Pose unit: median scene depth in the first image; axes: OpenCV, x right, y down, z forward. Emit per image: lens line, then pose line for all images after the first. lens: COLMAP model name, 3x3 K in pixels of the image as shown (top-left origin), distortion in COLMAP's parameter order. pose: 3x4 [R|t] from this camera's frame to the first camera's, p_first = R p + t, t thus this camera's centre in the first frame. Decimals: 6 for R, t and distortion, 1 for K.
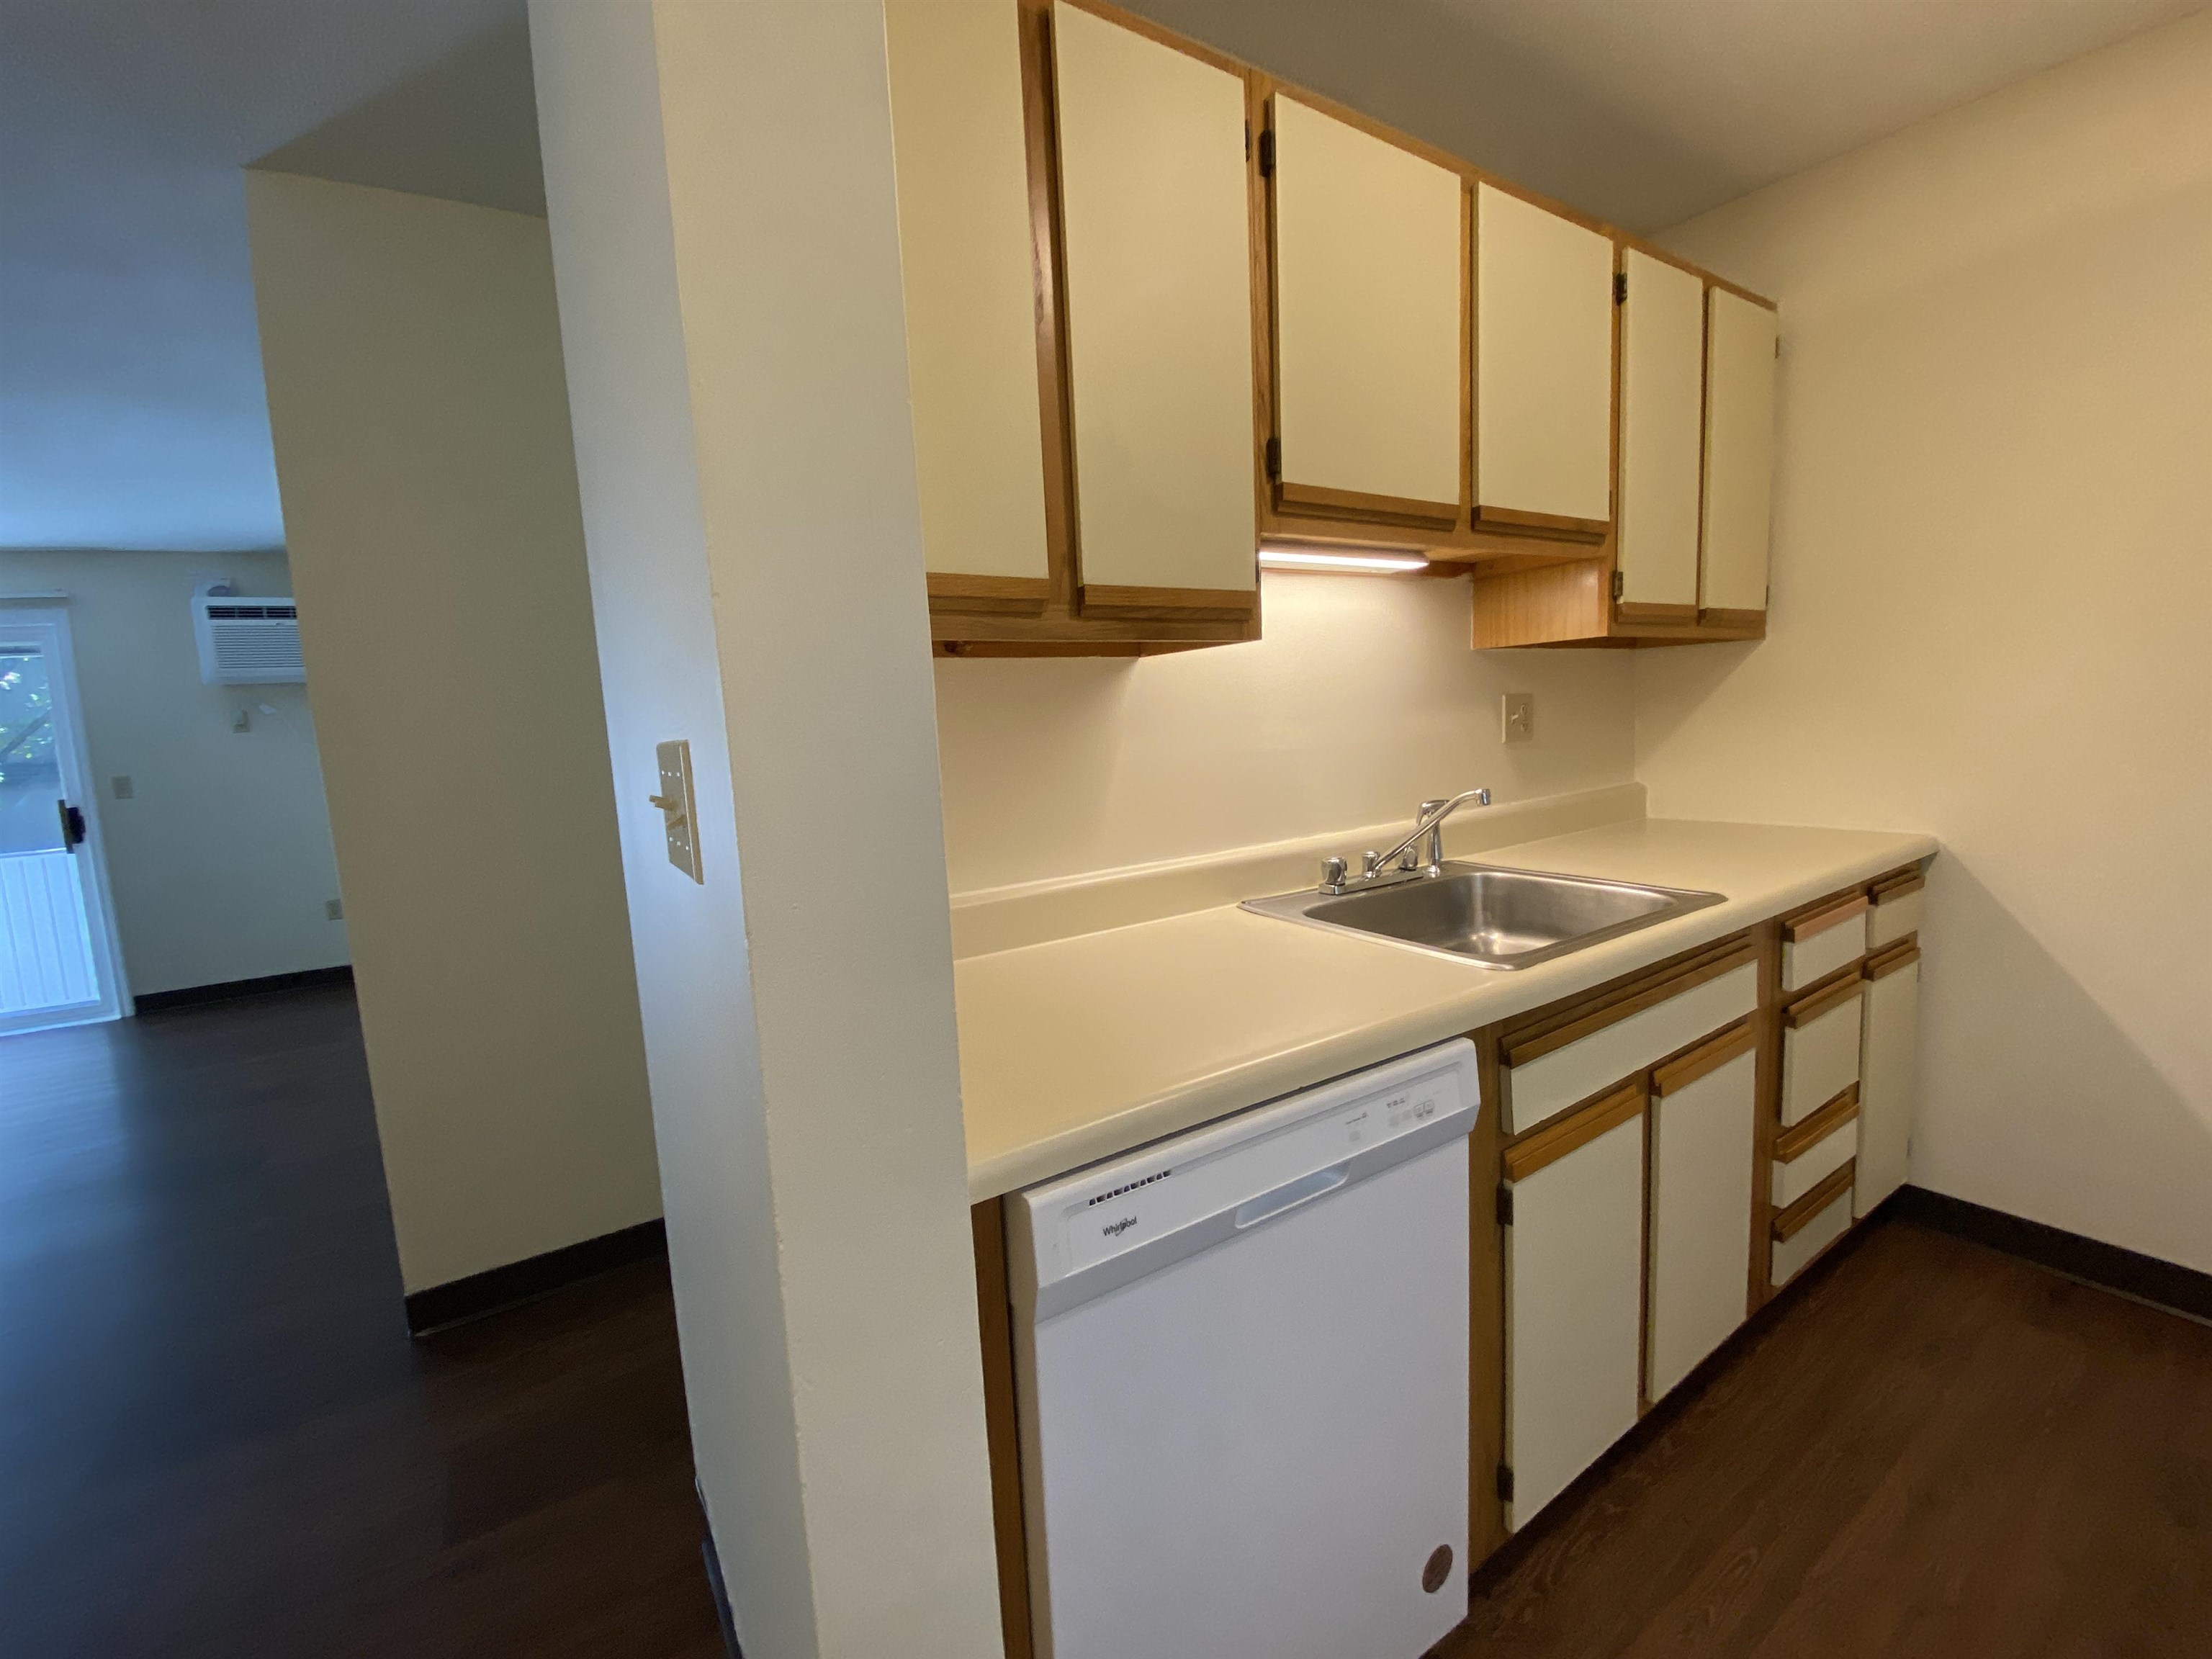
lens RADIAL K [[896.1, 0, 1094.1], [0, 896.1, 813.4], [0, 0, 1]] dist [0.021758, -0.021518]
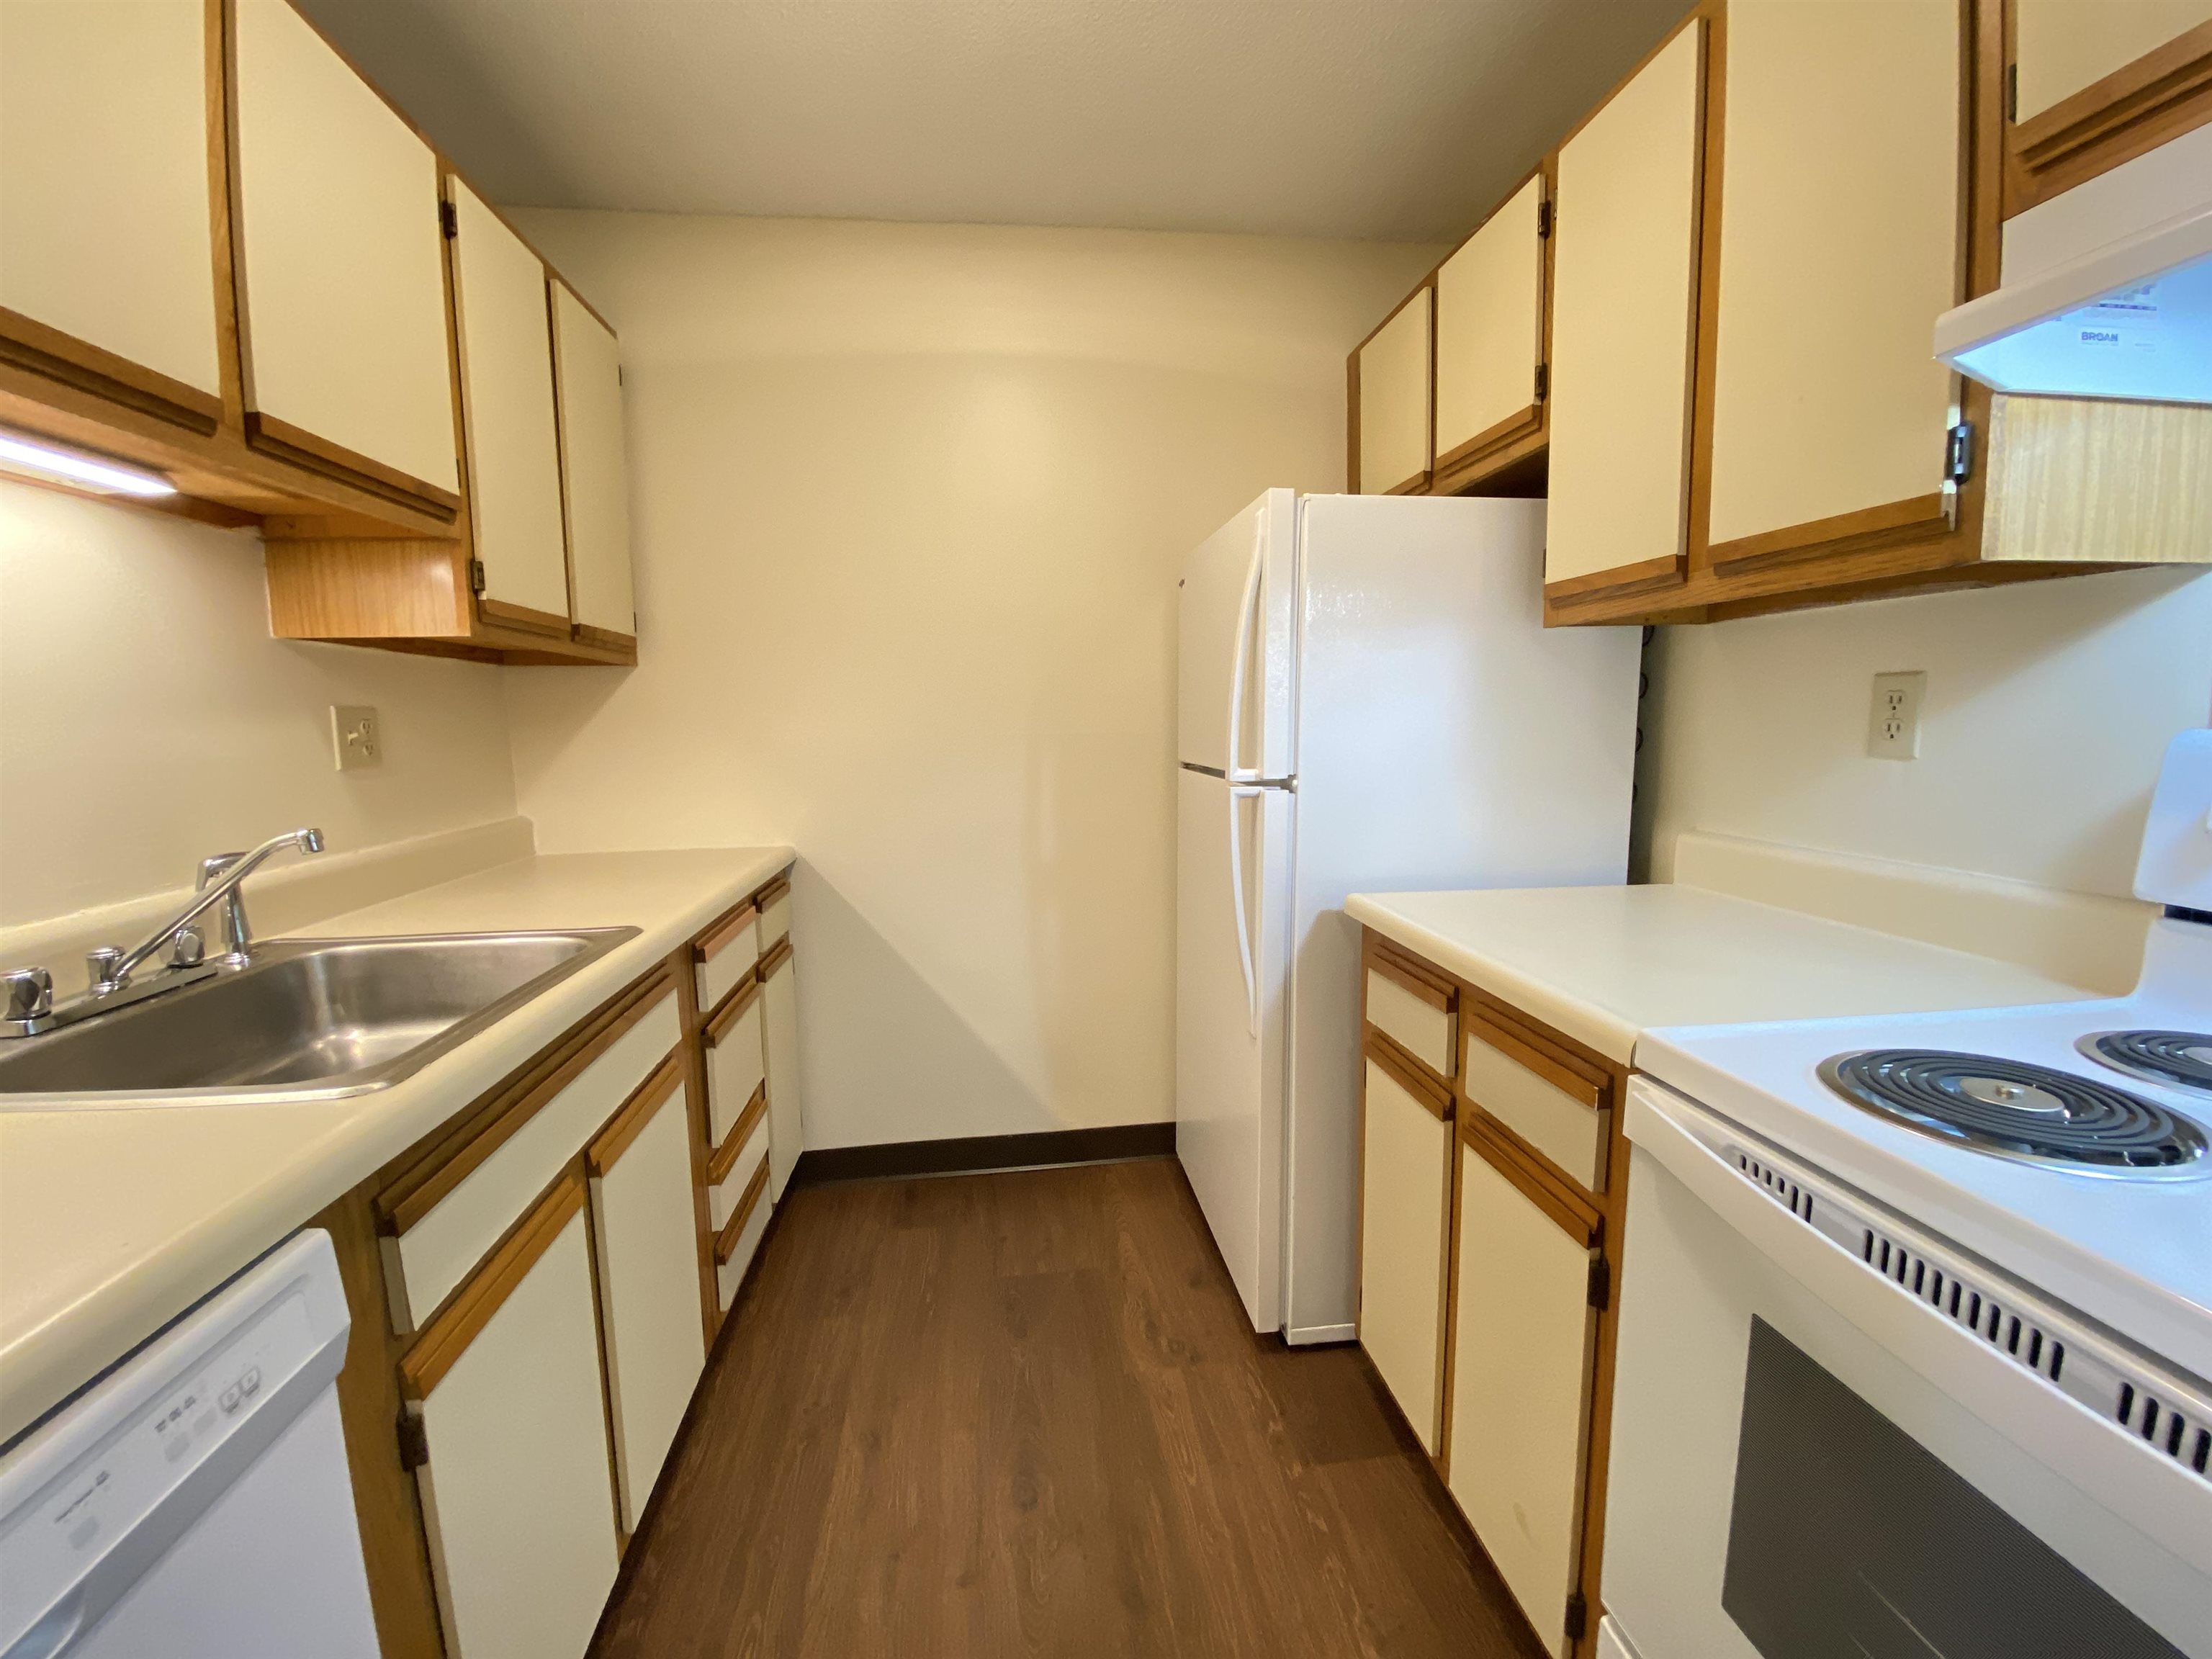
lens RADIAL K [[905.8, 0, 1105.5], [0, 905.8, 823.6], [0, 0, 1]] dist [0.011712, -0.016734]
pose [[0.432221, -0.060531, 0.899734, 0.066785], [0.091180, 0.995565, 0.023176, 0.006696], [-0.897146, 0.072021, 0.435823, 0.136720]]
